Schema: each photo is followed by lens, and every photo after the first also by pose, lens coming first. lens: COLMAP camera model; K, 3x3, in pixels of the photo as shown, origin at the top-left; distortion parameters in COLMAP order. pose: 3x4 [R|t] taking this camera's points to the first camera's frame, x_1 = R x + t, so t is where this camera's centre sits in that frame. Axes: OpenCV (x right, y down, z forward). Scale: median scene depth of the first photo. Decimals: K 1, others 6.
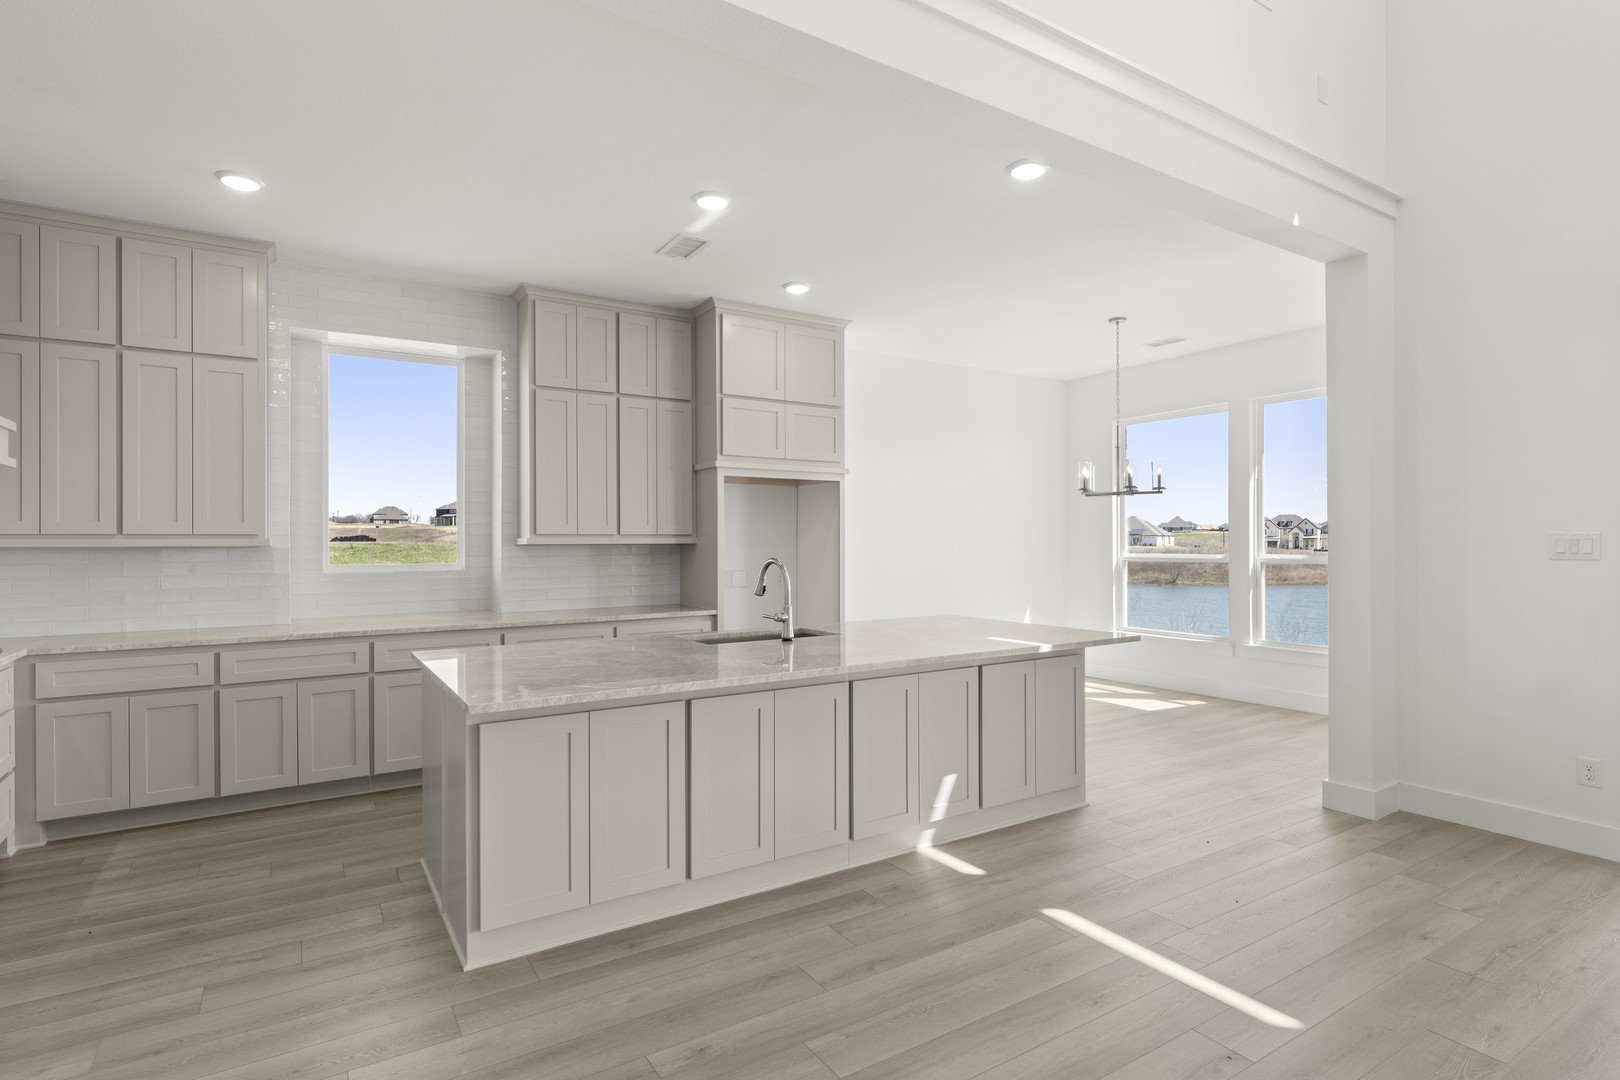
lens RADIAL K [[811.3, 0, 810.0], [0, 811.3, 540.0], [0, 0, 1]] dist [-0.000060, 0.000091]
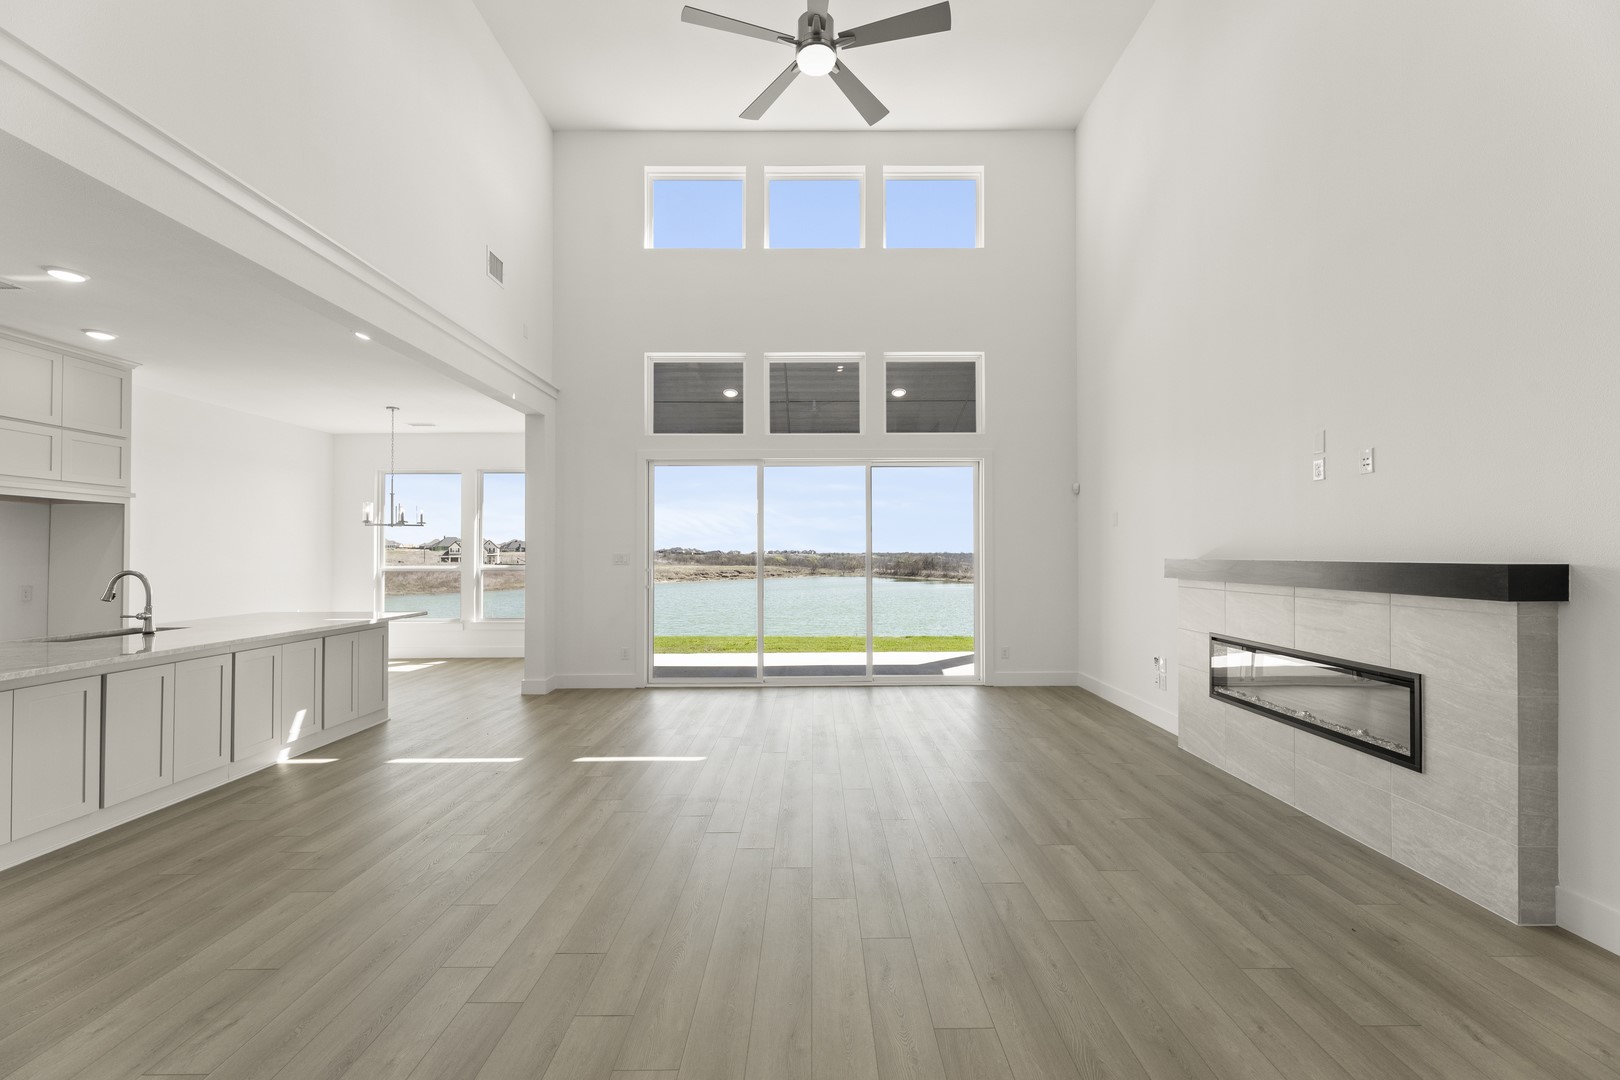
lens RADIAL K [[653.1, 0, 810.0], [0, 653.1, 538.0], [0, 0, 1]] dist [0.000608, -0.000086]
pose [[0.534622, 0.023974, 0.844751, -0.255288], [0.000167, 0.999595, -0.028474, 0.000565], [-0.845091, 0.015364, 0.534402, -0.330849]]
